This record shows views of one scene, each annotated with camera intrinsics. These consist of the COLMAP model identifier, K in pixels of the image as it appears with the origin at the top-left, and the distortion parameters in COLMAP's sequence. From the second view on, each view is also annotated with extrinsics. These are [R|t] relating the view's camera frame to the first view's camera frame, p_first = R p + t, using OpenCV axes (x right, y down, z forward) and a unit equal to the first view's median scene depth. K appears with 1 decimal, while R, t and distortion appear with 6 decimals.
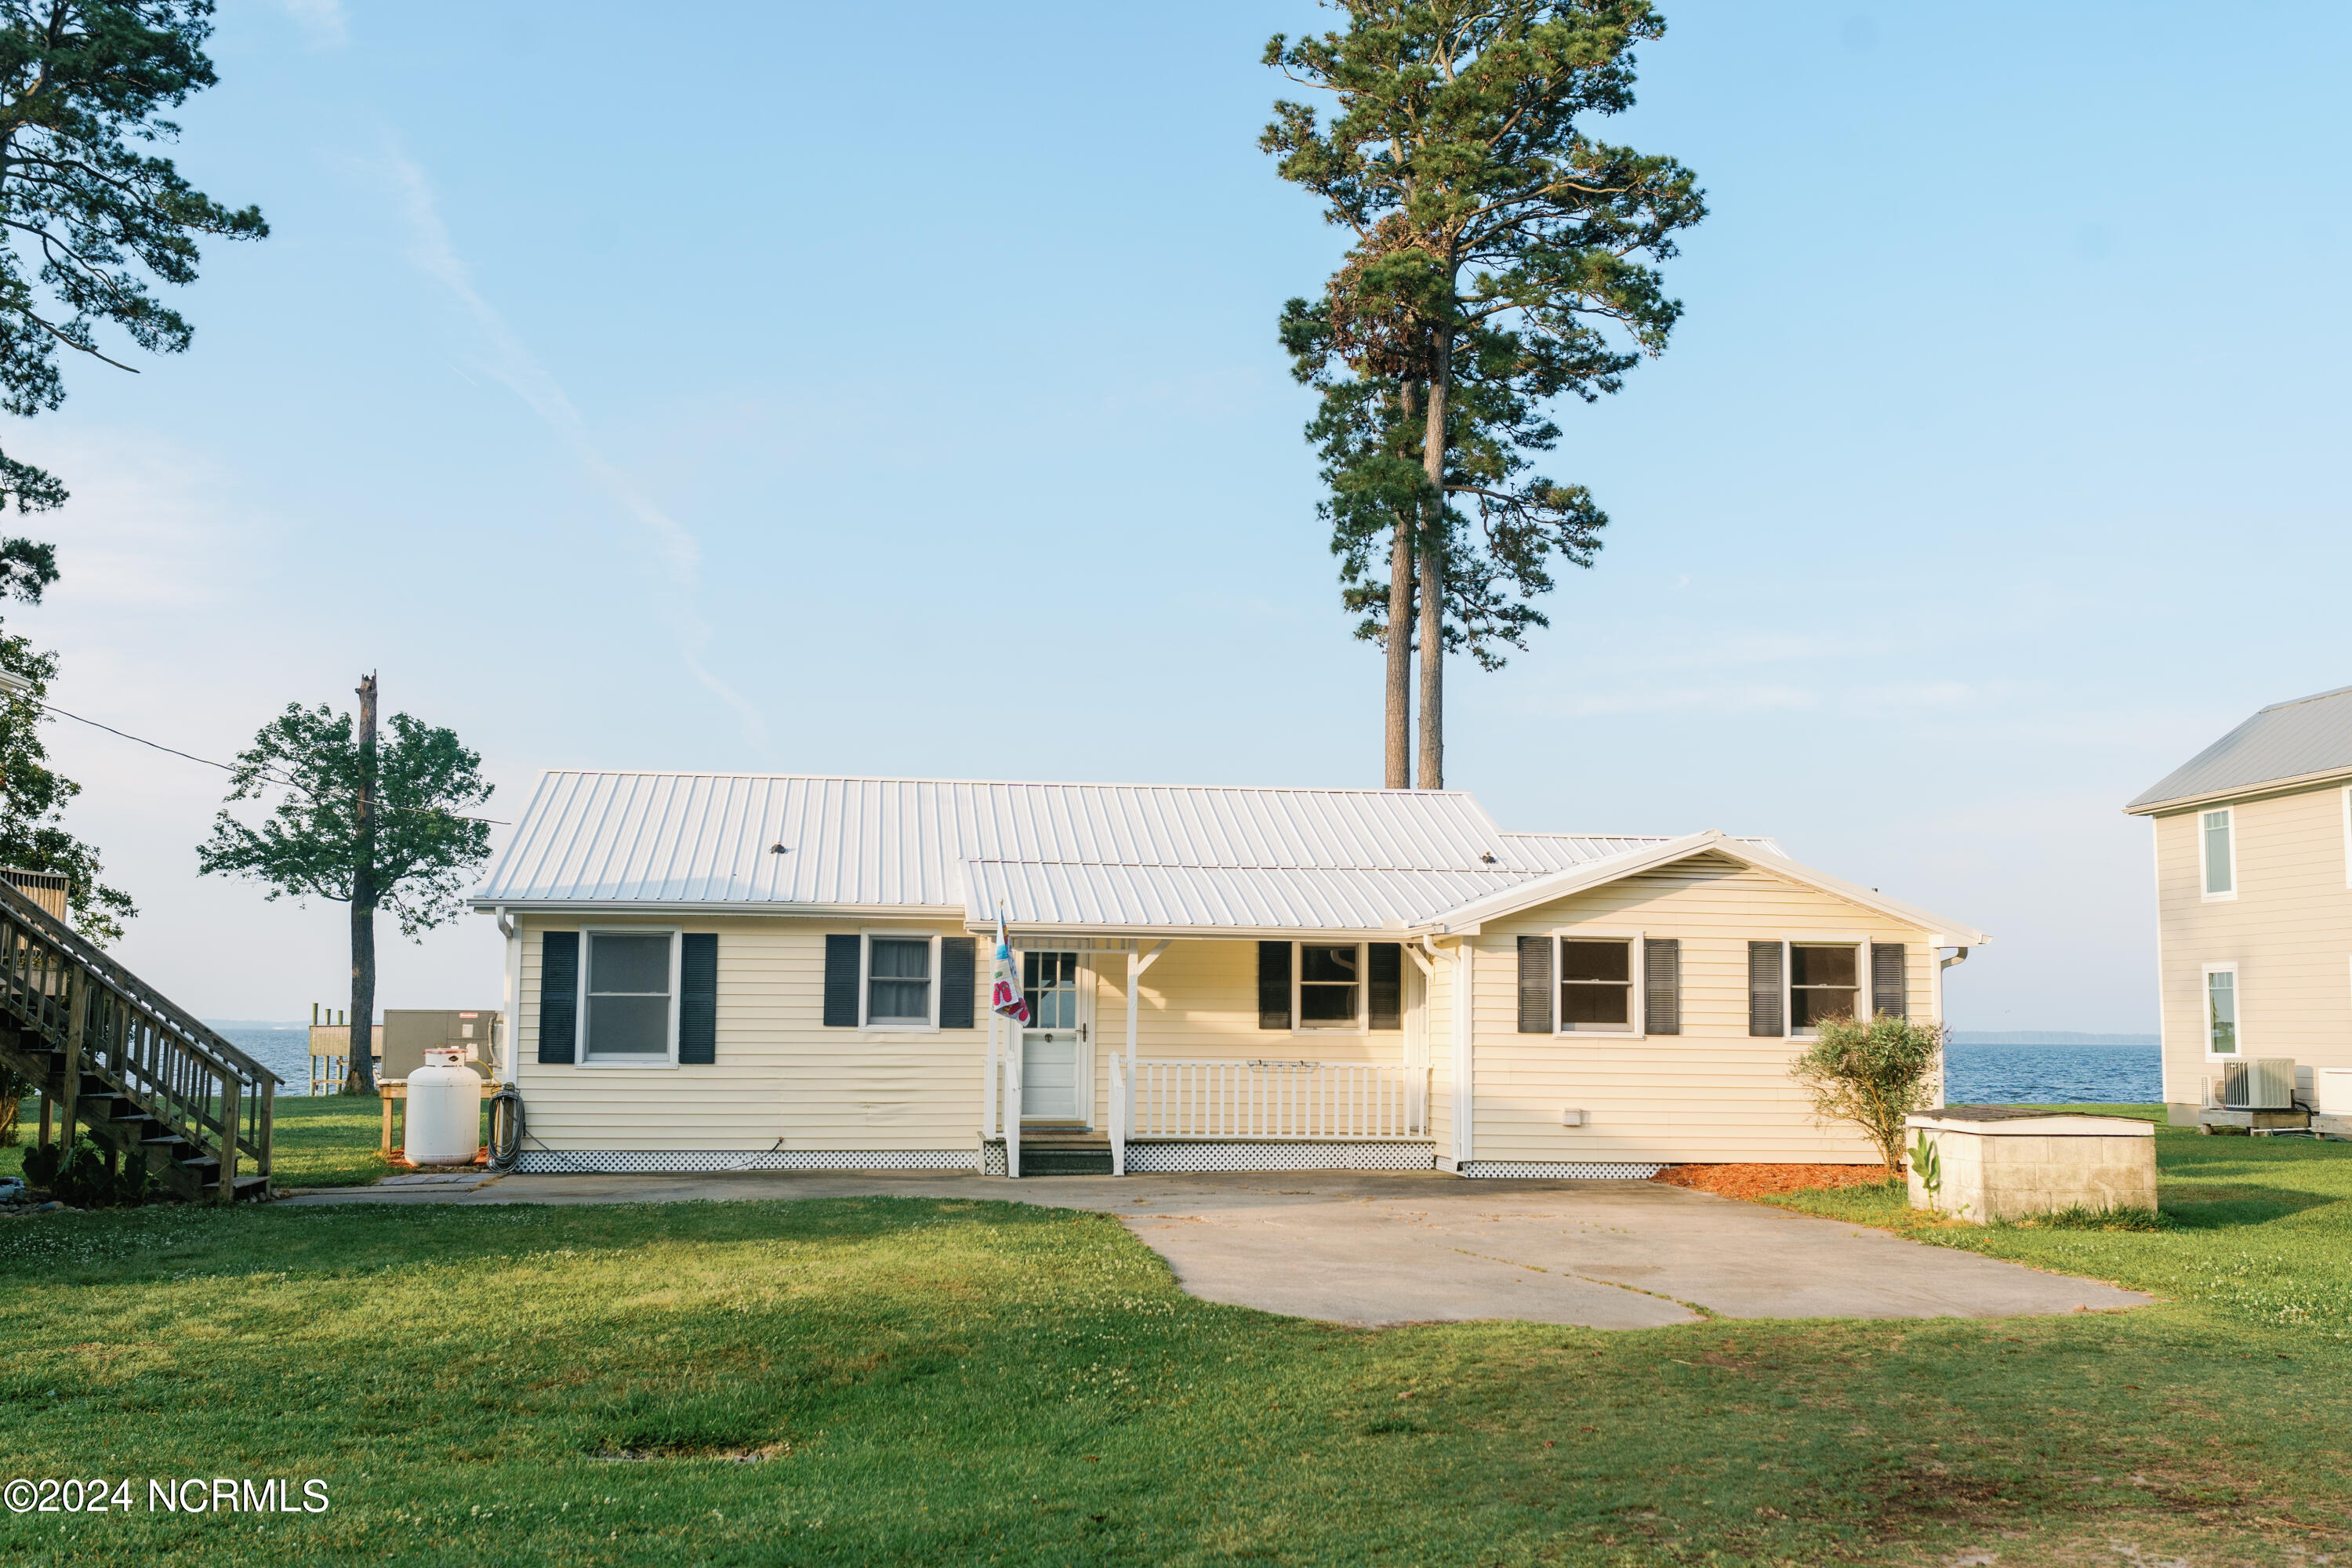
lens RADIAL K [[2279.8, 0, 1207.7], [0, 2279.8, 793.9], [0, 0, 1]] dist [-0.004815, -0.003363]
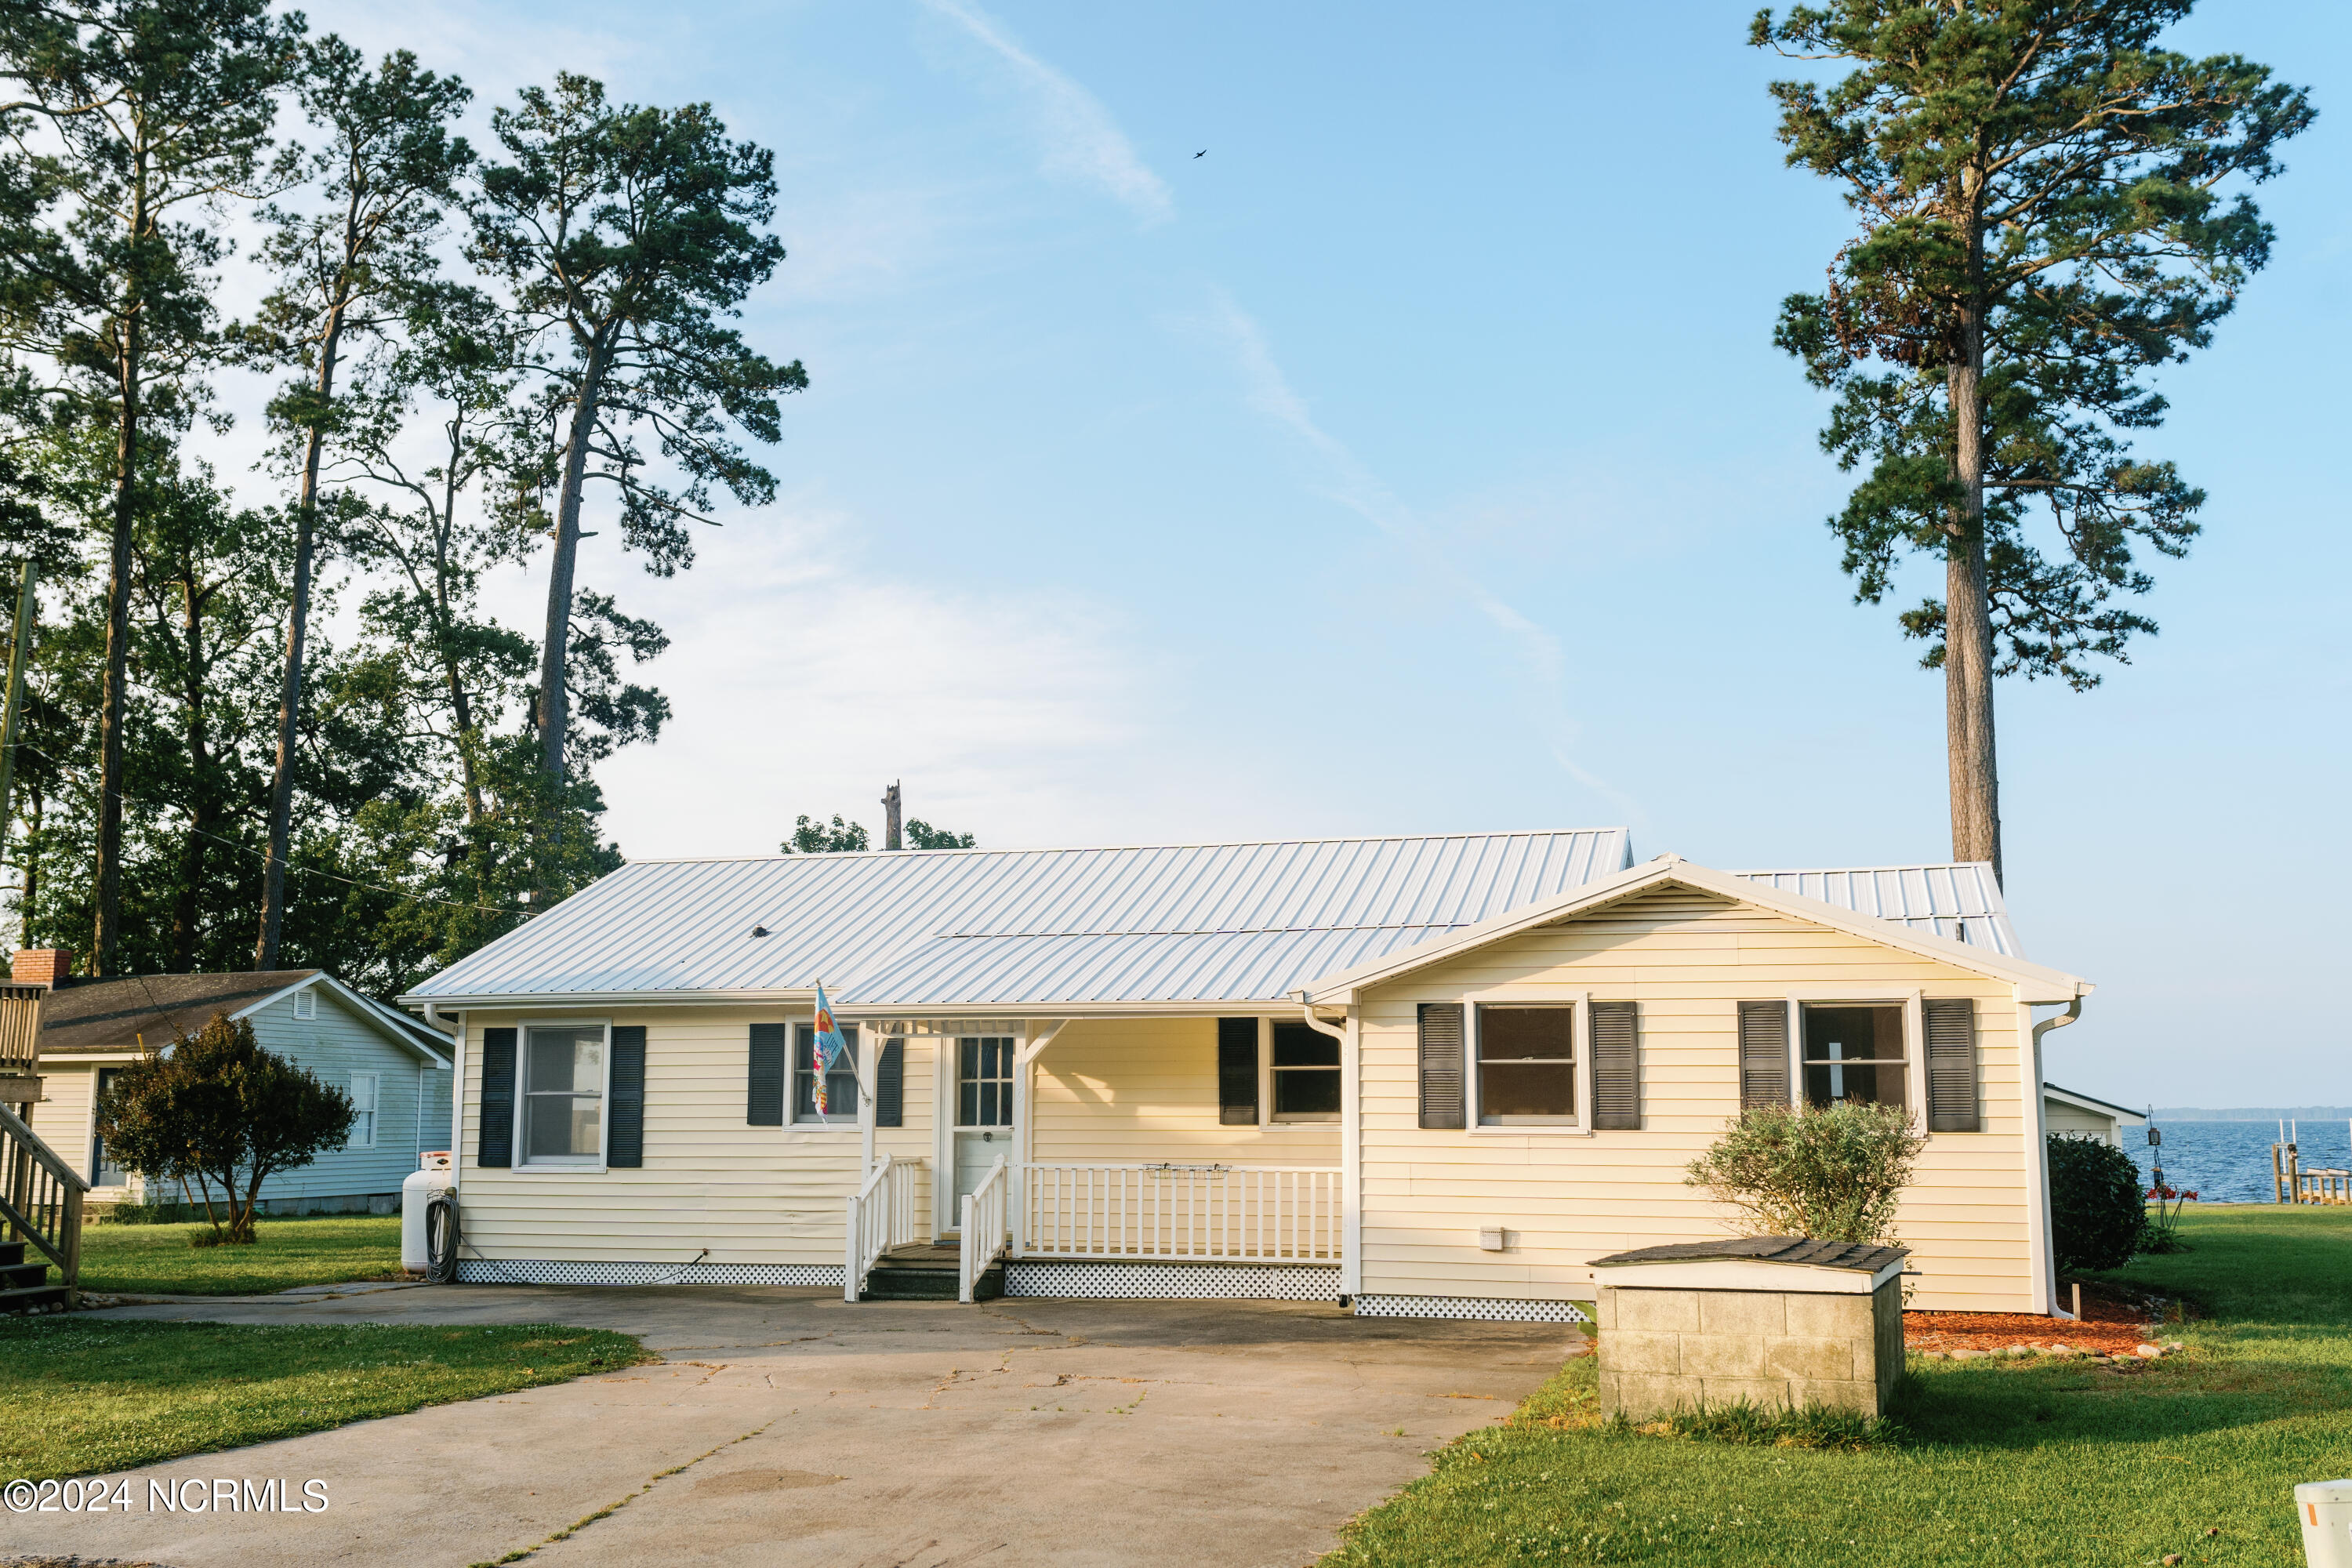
lens RADIAL K [[2227.6, 0, 1170.3], [0, 2227.6, 771.8], [0, 0, 1]] dist [0.003087, -0.006860]
pose [[0.912526, -0.070942, -0.402819, 0.184993], [0.050115, 0.996816, -0.062024, 0.013129], [0.405936, 0.036411, 0.913176, 0.132816]]
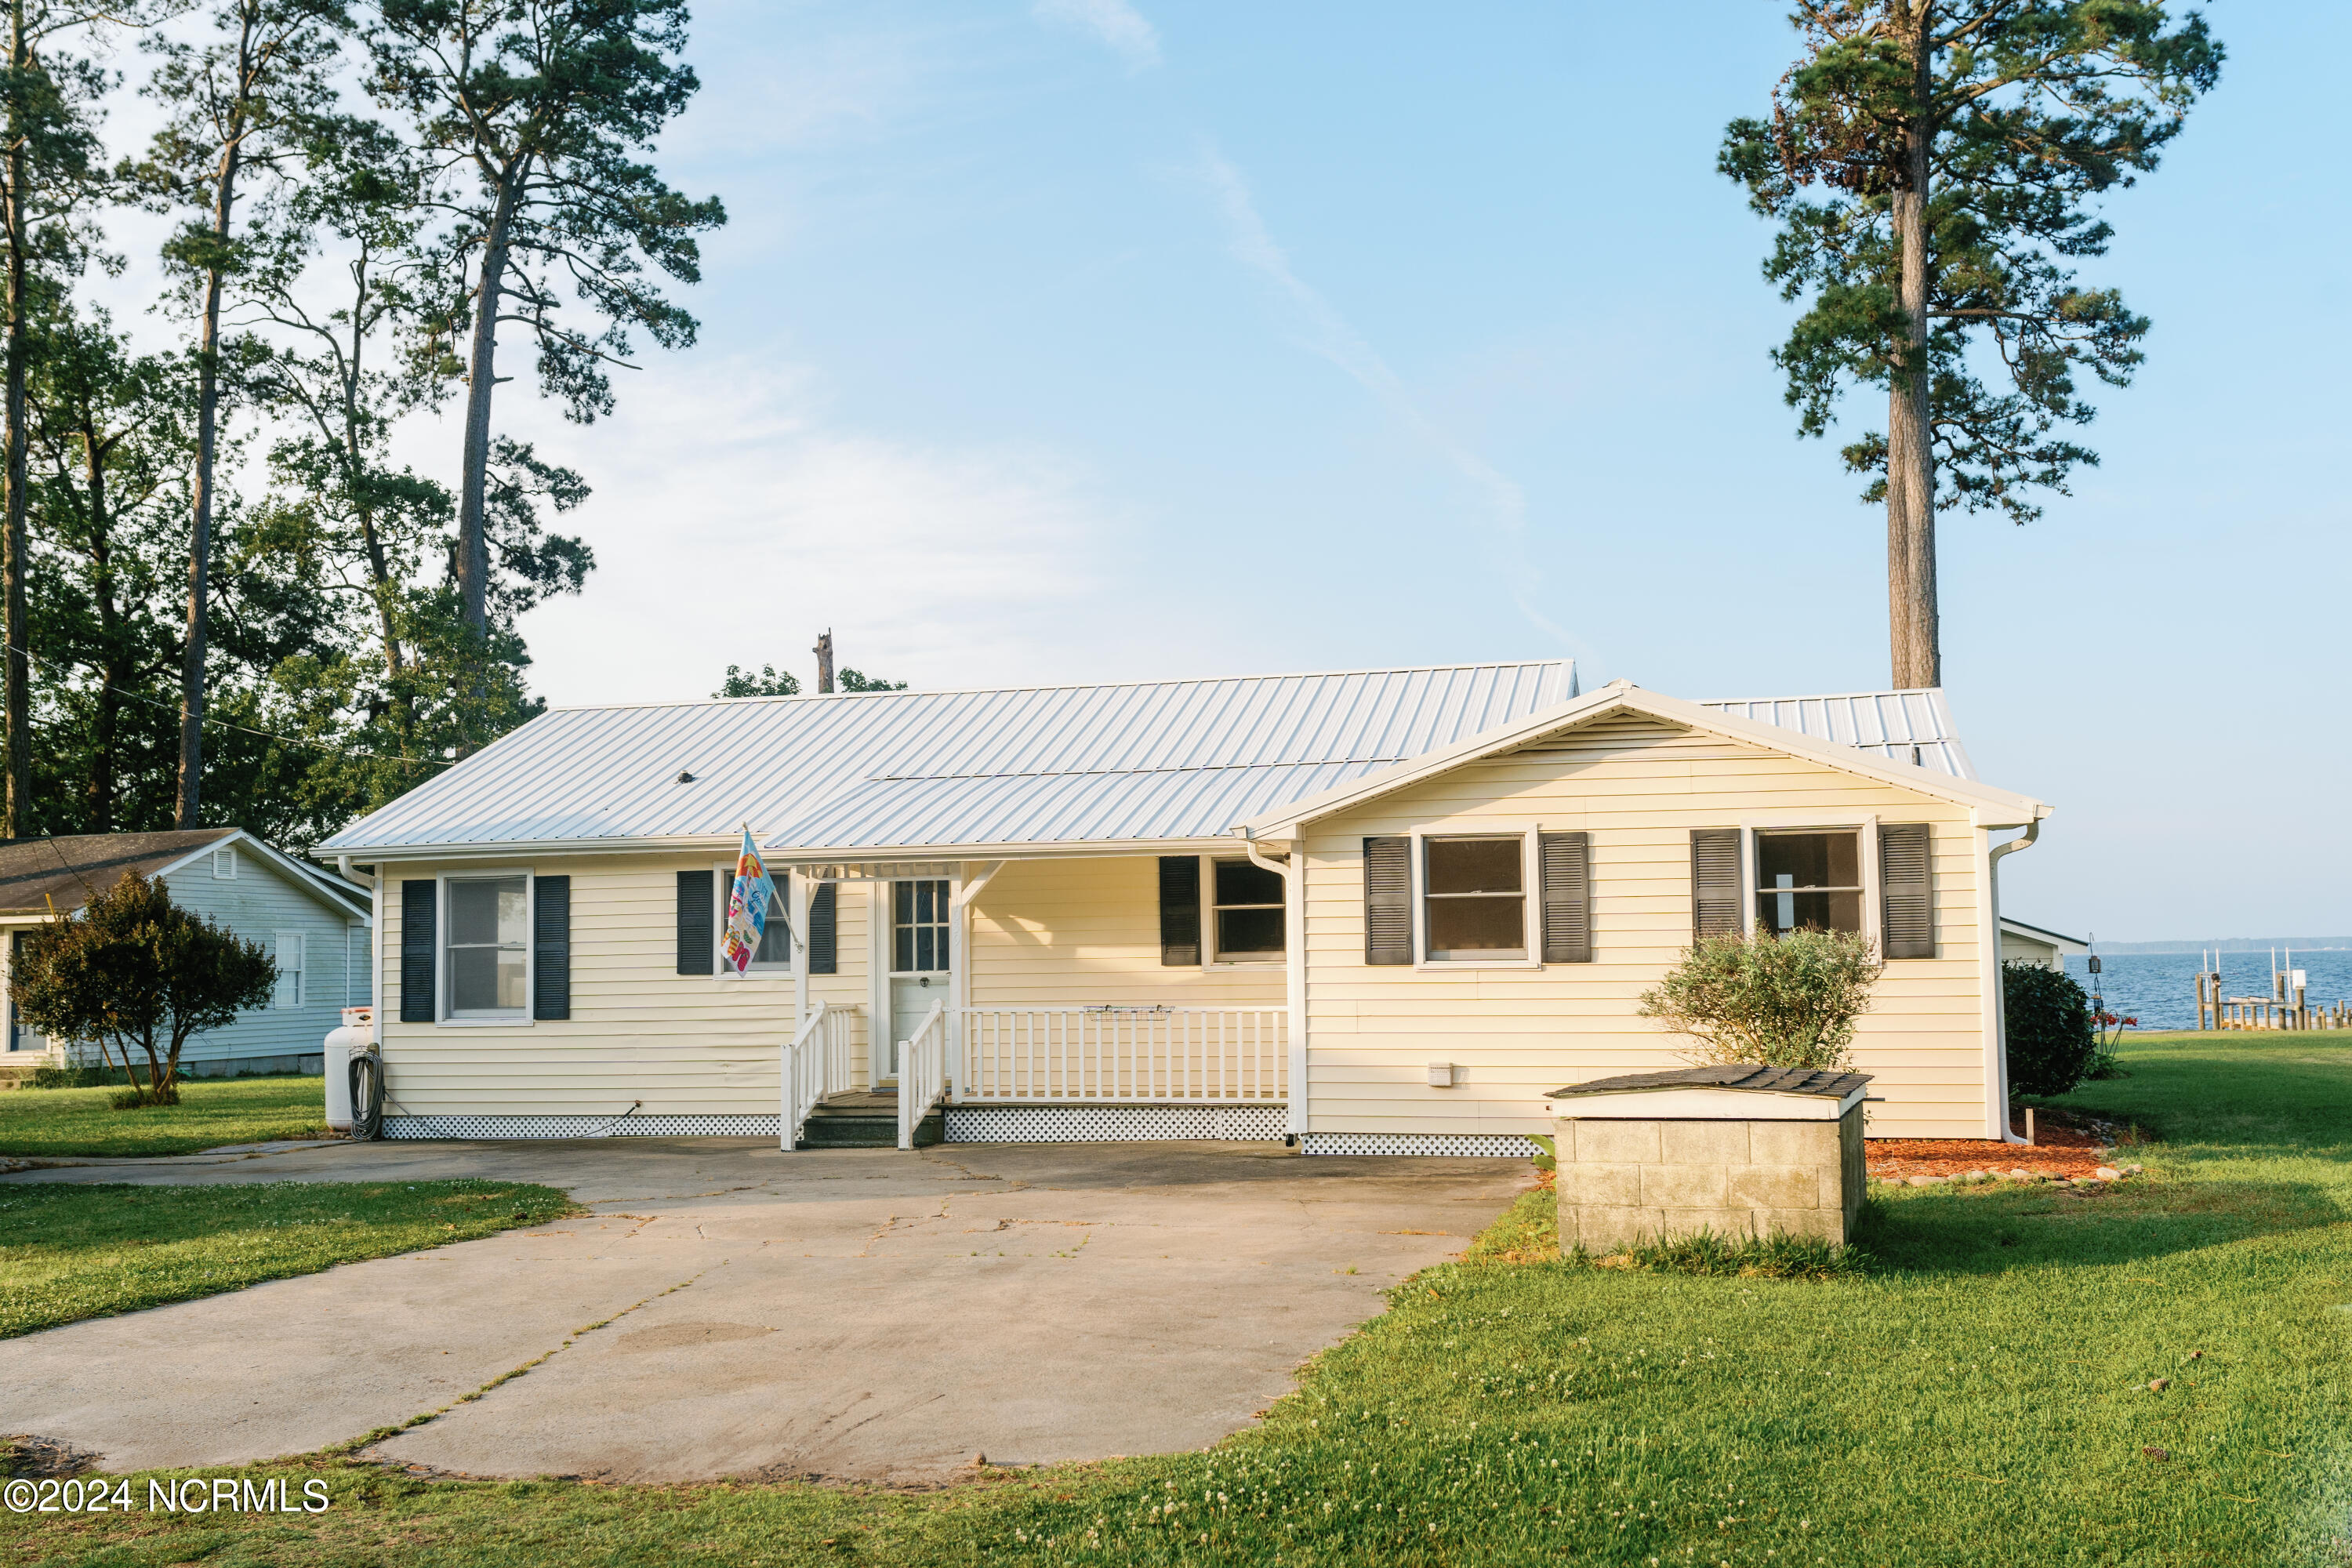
lens RADIAL K [[2228.1, 0, 1176.0], [0, 2228.1, 784.0], [0, 0, 1]] dist [0.004238, -0.011594]
pose [[0.923658, -0.054686, -0.379295, 0.179746], [0.063766, 0.997900, 0.011407, 0.015949], [0.377874, -0.034723, 0.925206, 0.144422]]
